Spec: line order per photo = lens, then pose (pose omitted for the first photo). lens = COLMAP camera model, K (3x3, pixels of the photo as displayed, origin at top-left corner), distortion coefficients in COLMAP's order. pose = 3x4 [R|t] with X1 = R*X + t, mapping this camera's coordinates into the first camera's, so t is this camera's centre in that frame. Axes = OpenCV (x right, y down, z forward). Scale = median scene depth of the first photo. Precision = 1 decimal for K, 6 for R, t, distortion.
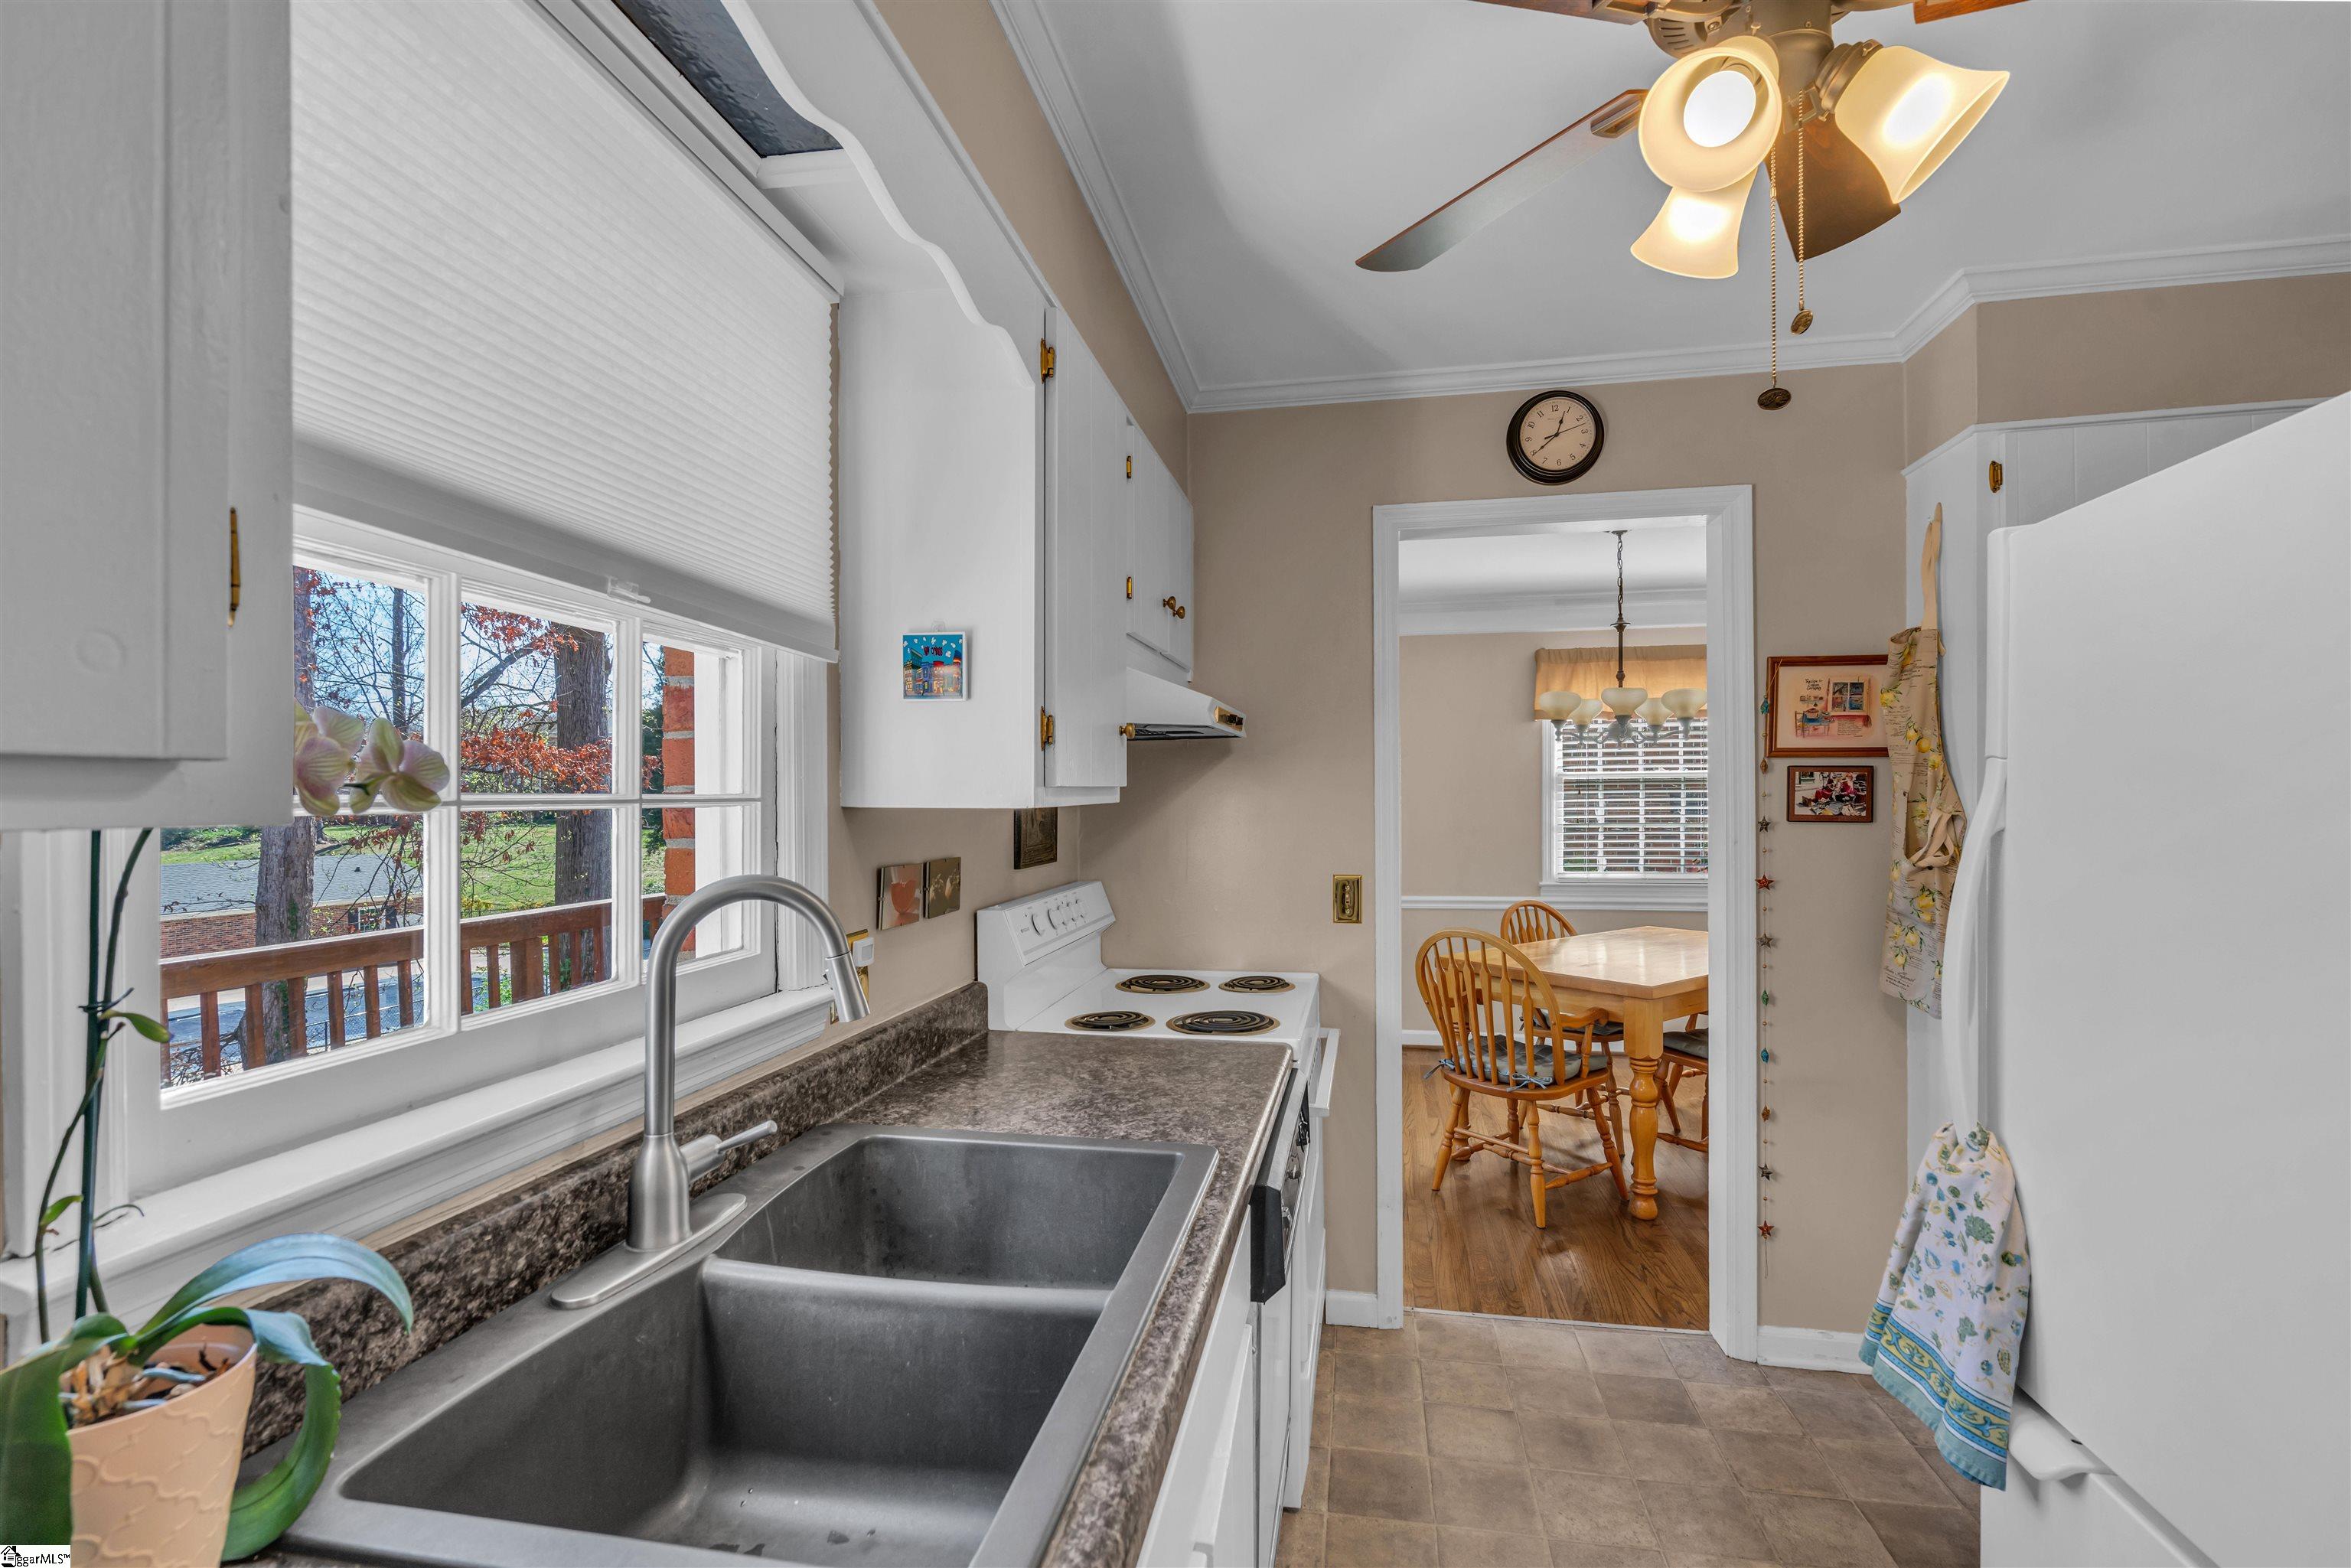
lens RADIAL K [[1061.6, 0, 1170.5], [0, 1061.6, 795.8], [0, 0, 1]] dist [-0.010548, 0.002039]
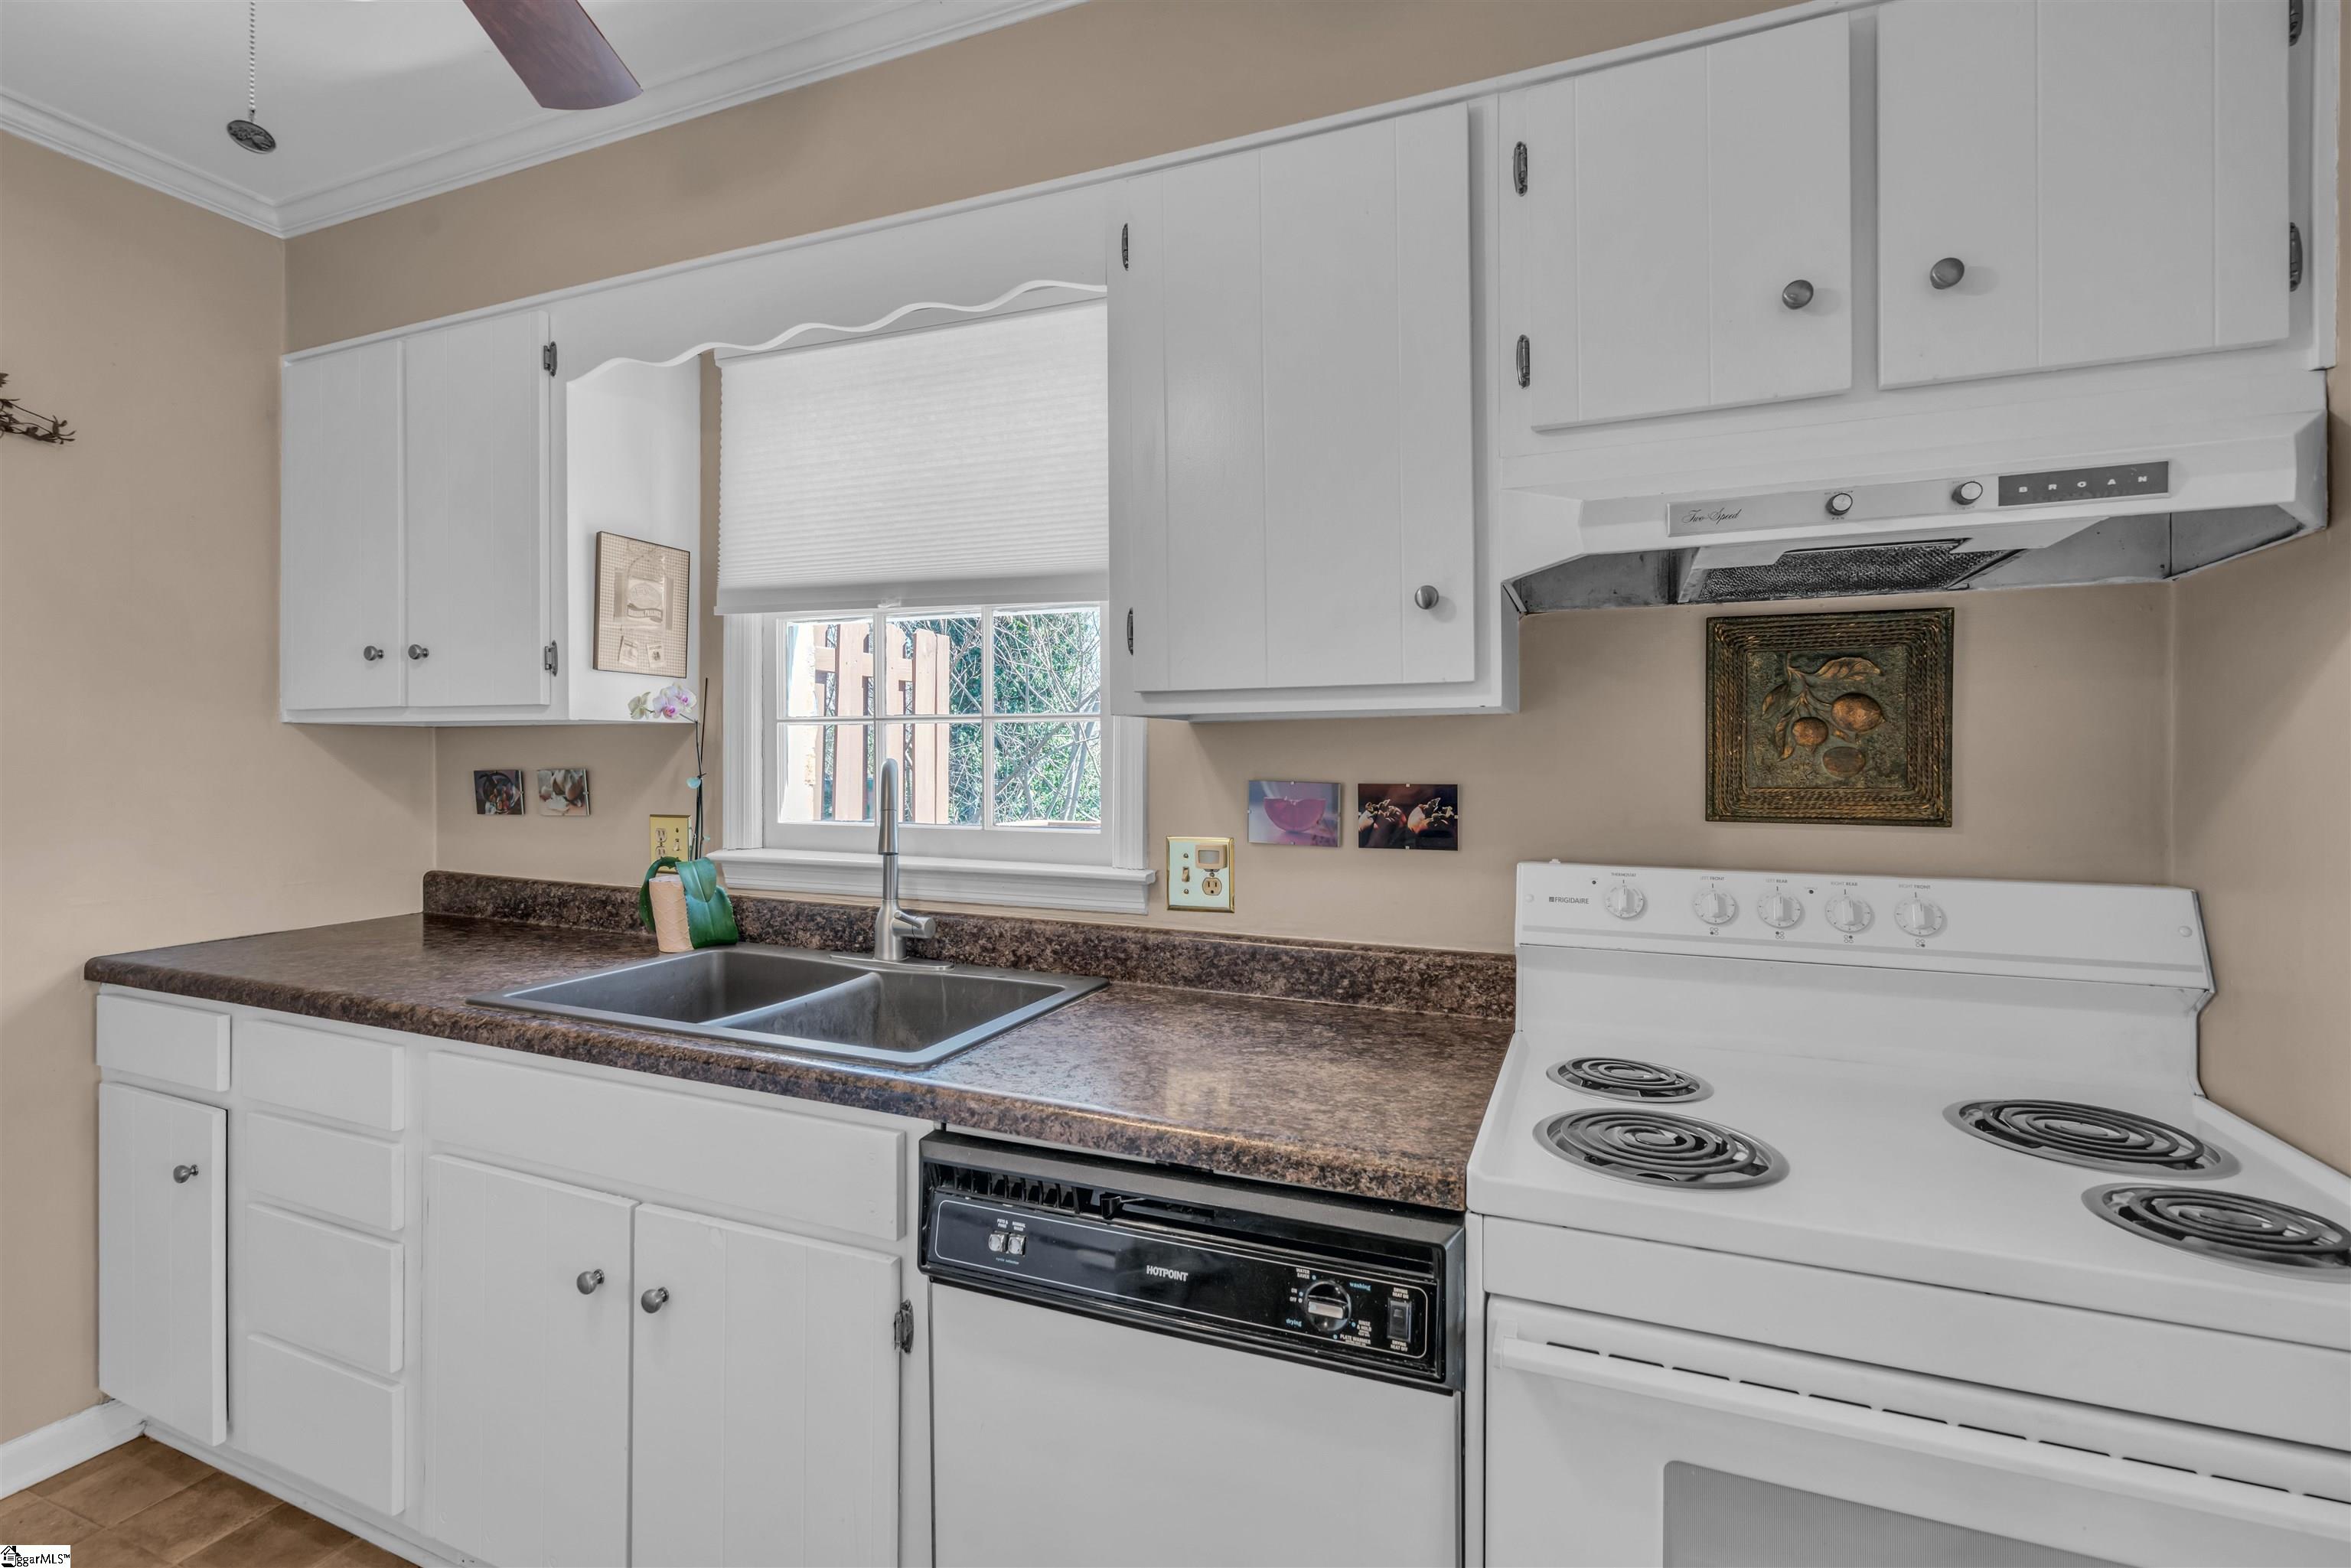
lens RADIAL K [[1061.6, 0, 1176.8], [0, 1061.6, 792.9], [0, 0, 1]] dist [-0.010548, 0.002039]
pose [[-0.205545, 0.004018, -0.978639, 1.037541], [-0.003768, 0.999981, 0.004897, 0.105143], [0.978640, 0.004694, -0.205526, 1.633782]]
